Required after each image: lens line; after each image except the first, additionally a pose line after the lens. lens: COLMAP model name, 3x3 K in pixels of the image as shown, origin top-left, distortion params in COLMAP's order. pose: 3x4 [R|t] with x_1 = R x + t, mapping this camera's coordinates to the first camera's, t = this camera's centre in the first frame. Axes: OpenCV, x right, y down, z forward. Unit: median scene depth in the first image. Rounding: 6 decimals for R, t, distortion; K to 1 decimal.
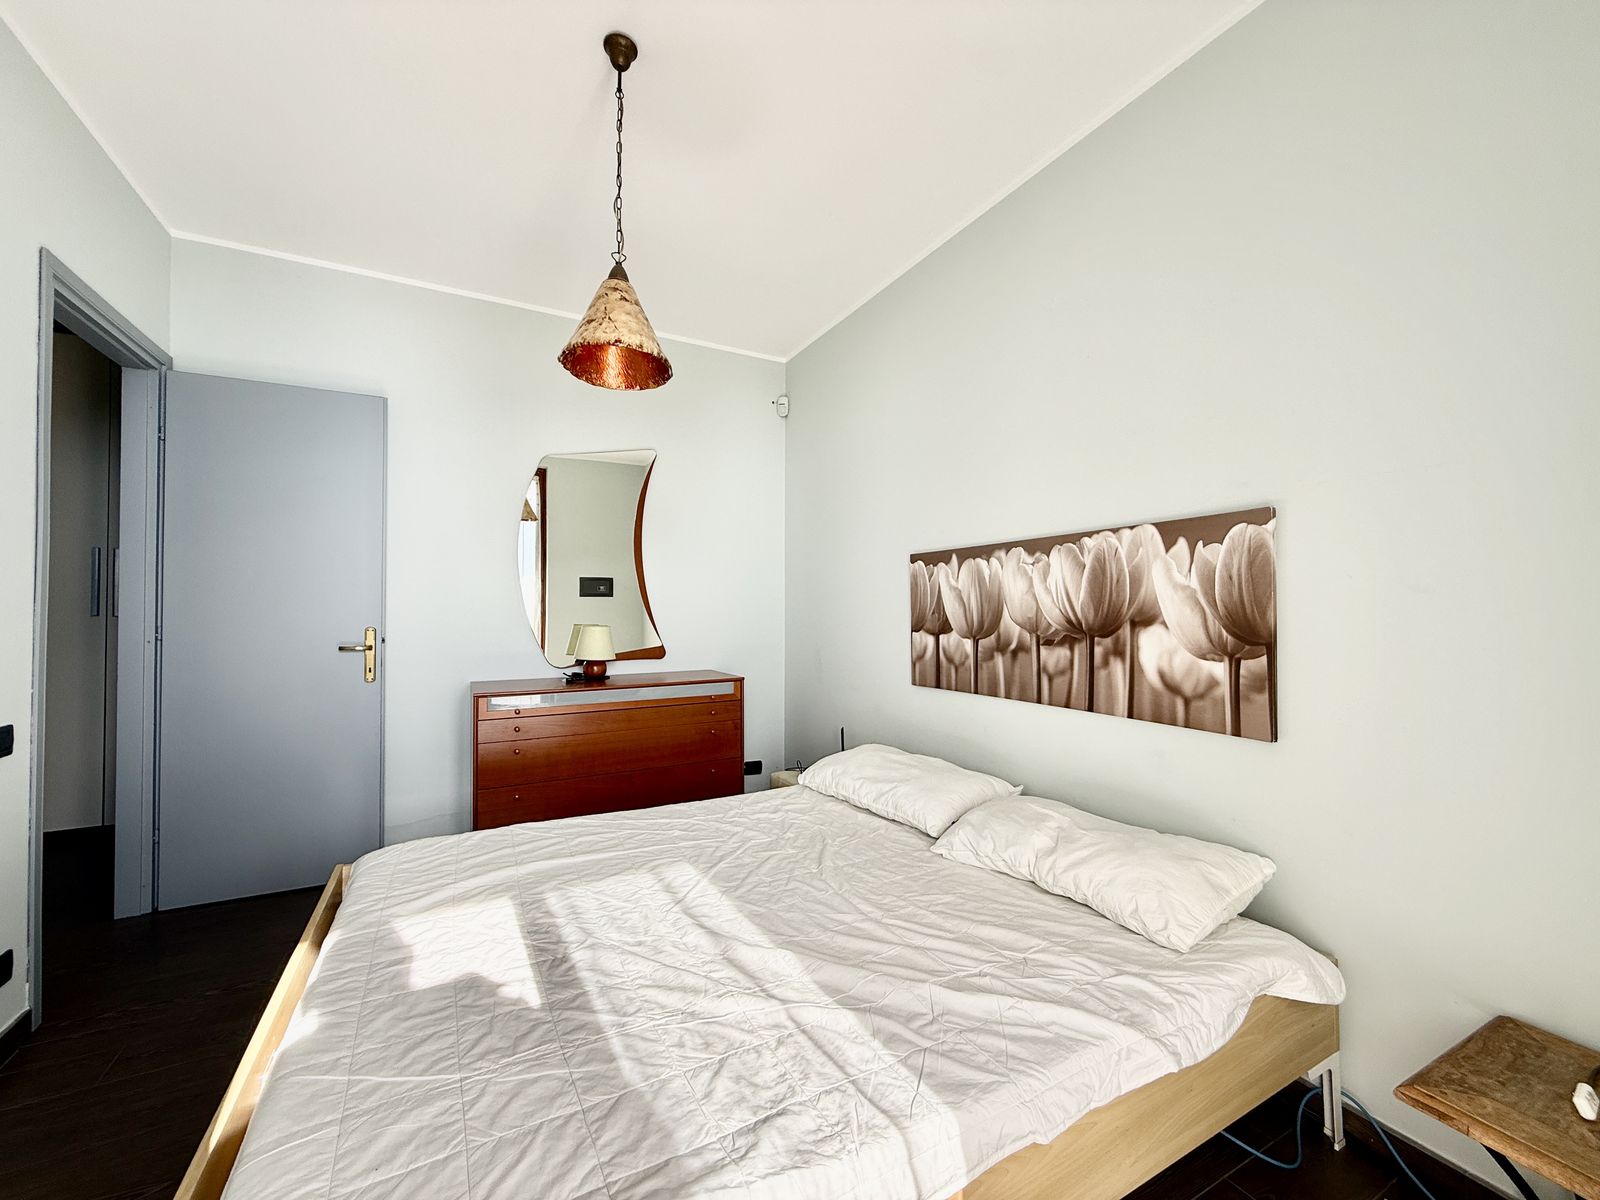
lens RADIAL K [[638.0, 0, 797.0], [0, 638.0, 600.3], [0, 0, 1]] dist [-0.000067, -0.000164]
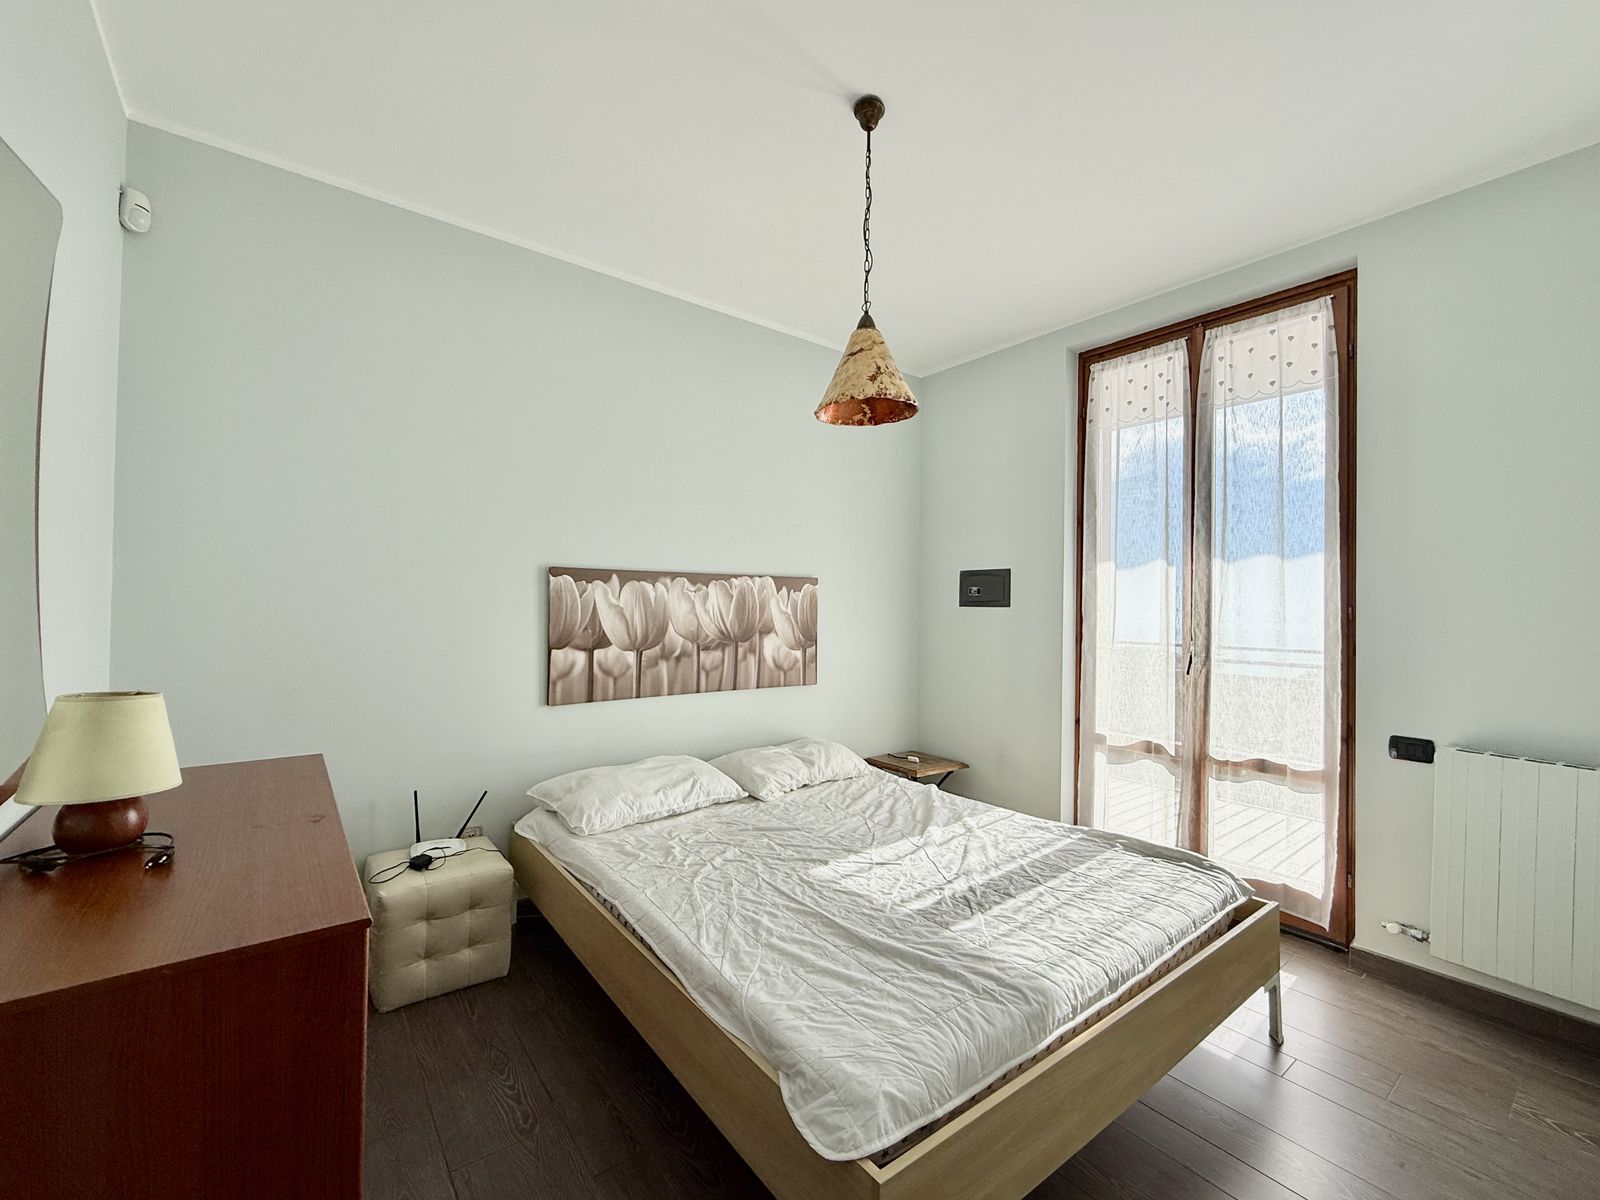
lens RADIAL K [[638.0, 0, 797.0], [0, 638.0, 600.3], [0, 0, 1]] dist [-0.000067, -0.000164]
pose [[-0.152113, 0.009440, 0.988318, -1.023121], [-0.028606, 0.999493, -0.013949, -0.025757], [-0.987949, -0.030394, -0.151766, 1.005713]]
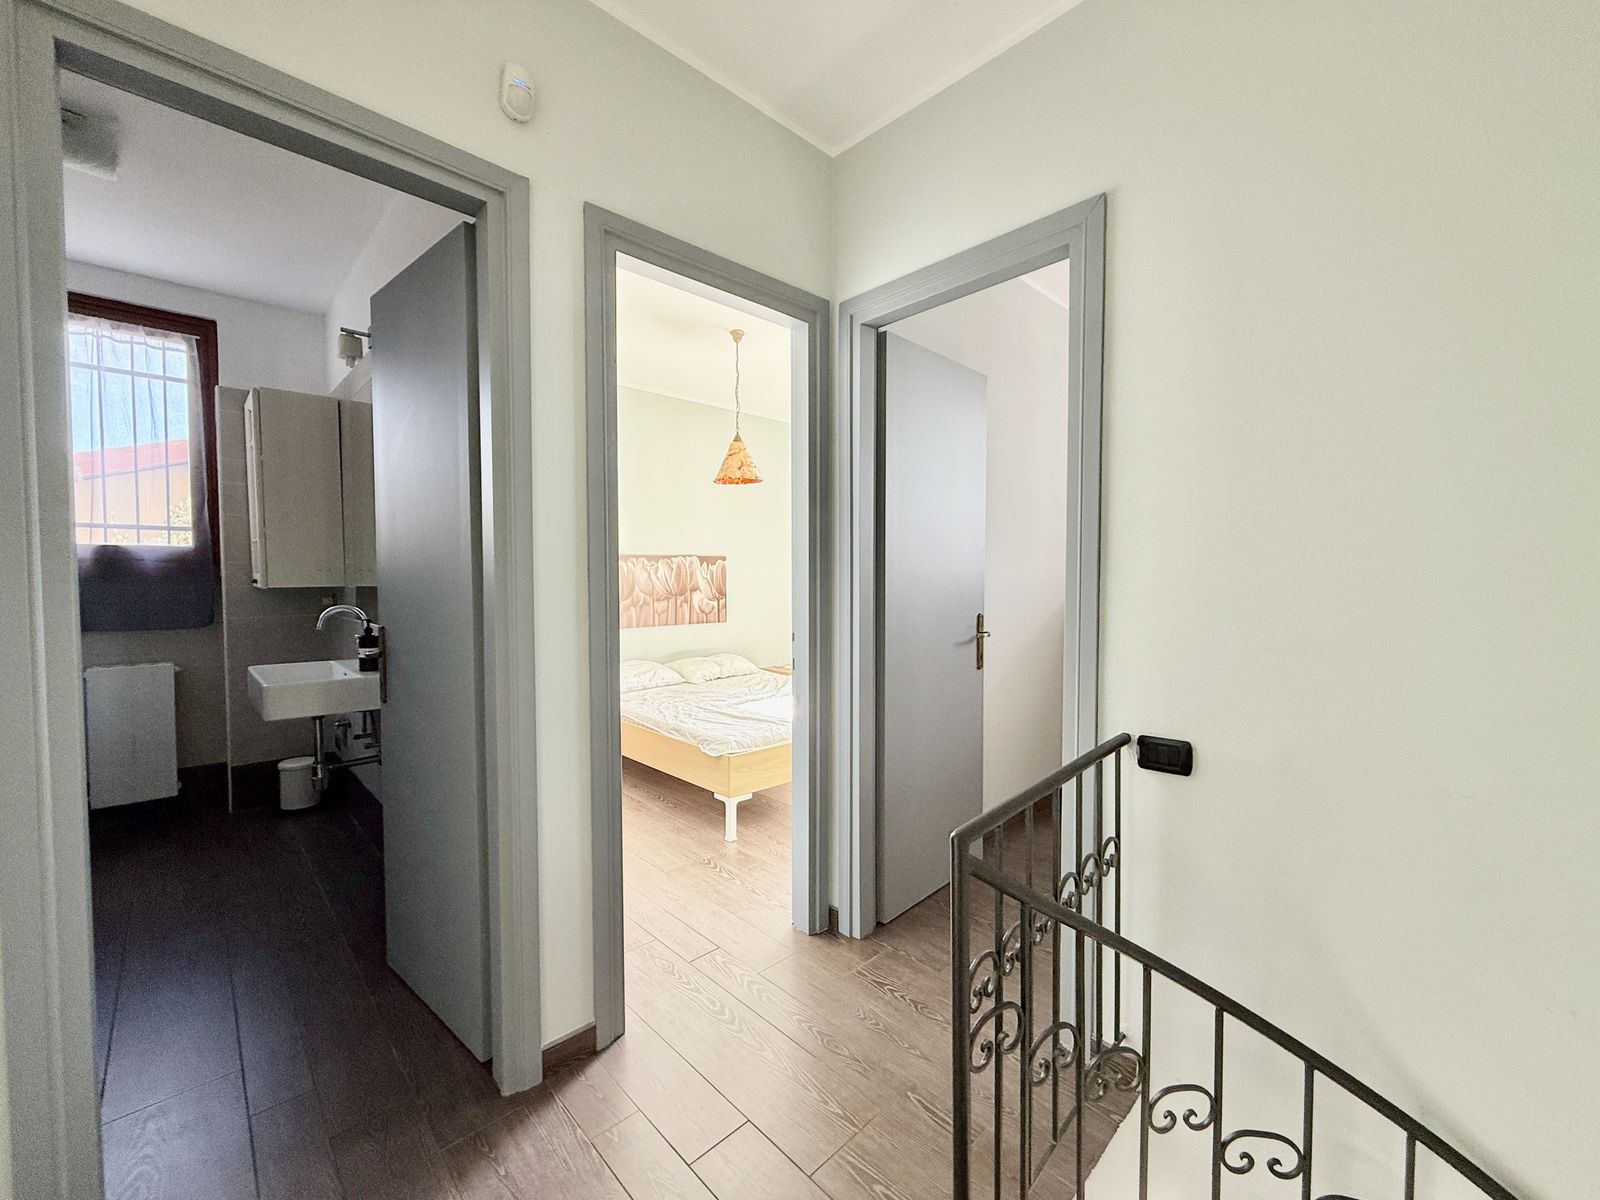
lens RADIAL K [[638.0, 0, 797.0], [0, 638.0, 600.3], [0, 0, 1]] dist [-0.000067, -0.000164]
pose [[-0.253830, -0.036691, 0.966553, -2.000350], [-0.014208, 0.999314, 0.034203, -0.020560], [-0.967144, -0.005051, -0.254177, 1.088325]]
